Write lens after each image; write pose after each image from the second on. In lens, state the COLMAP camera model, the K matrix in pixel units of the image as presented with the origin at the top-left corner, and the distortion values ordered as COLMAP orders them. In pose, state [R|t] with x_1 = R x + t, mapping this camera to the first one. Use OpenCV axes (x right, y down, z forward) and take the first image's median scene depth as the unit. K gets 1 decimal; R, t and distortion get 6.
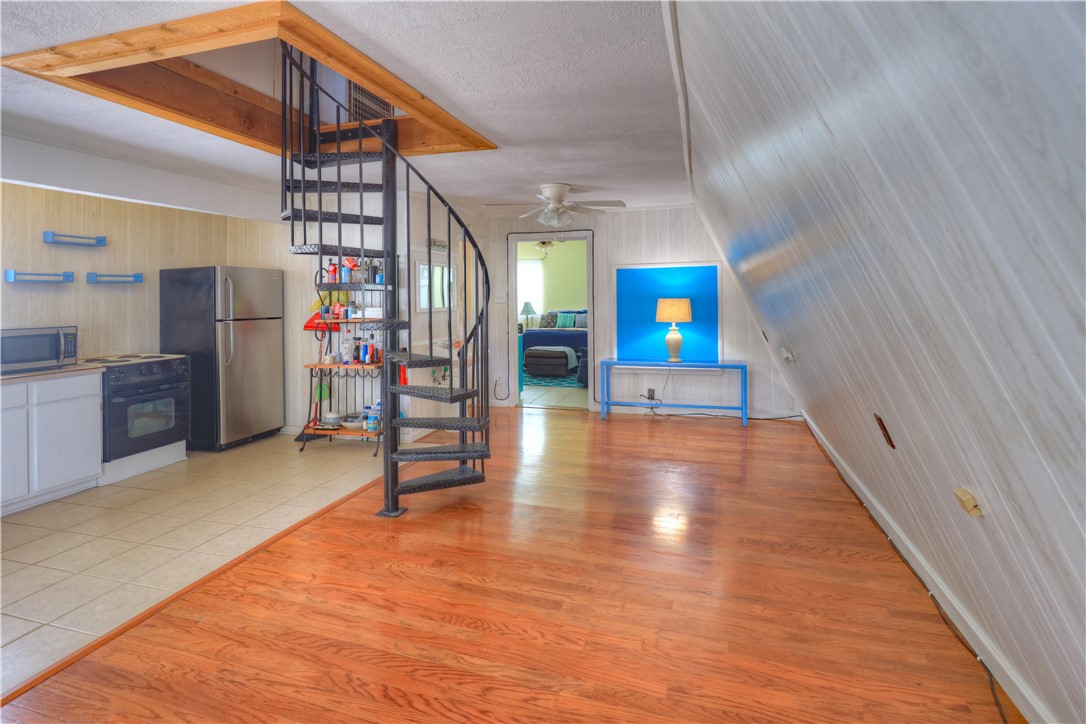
lens RADIAL K [[548.3, 0, 546.2], [0, 548.3, 284.8], [0, 0, 1]] dist [-0.026796, 0.001524]
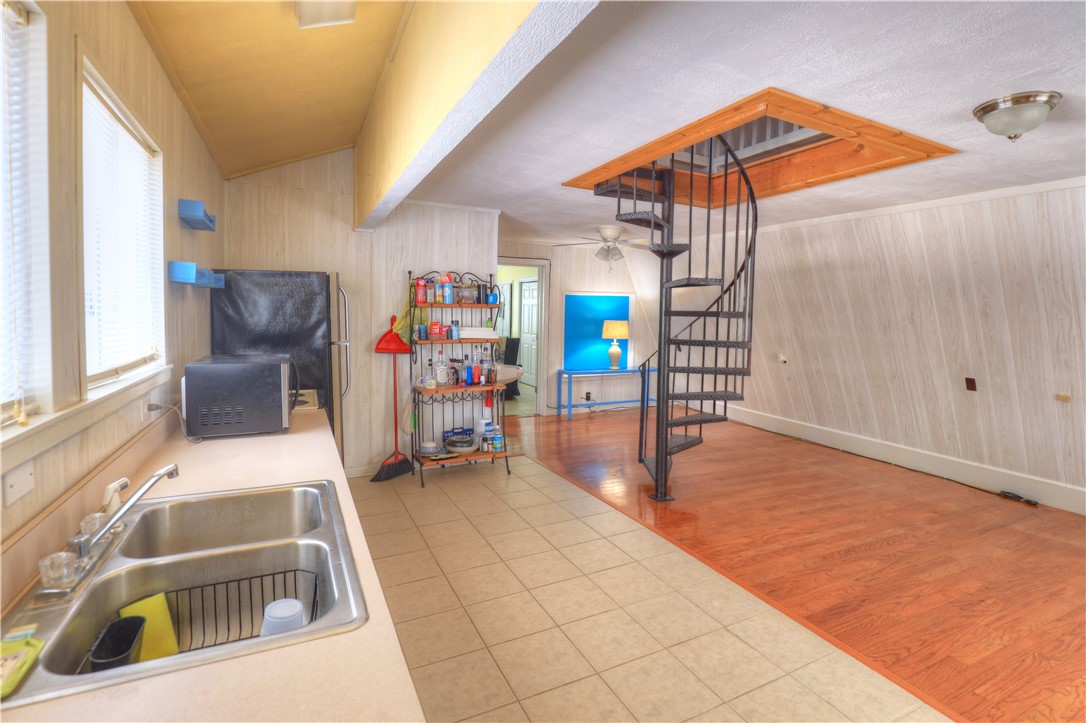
lens RADIAL K [[529.5, 0, 566.2], [0, 529.5, 336.9], [0, 0, 1]] dist [-0.018089, 0.001447]
pose [[0.713976, -0.005478, 0.700148, -0.833941], [-0.044636, 0.997579, 0.053323, 0.002324], [-0.698746, -0.069323, 0.712003, 0.218142]]
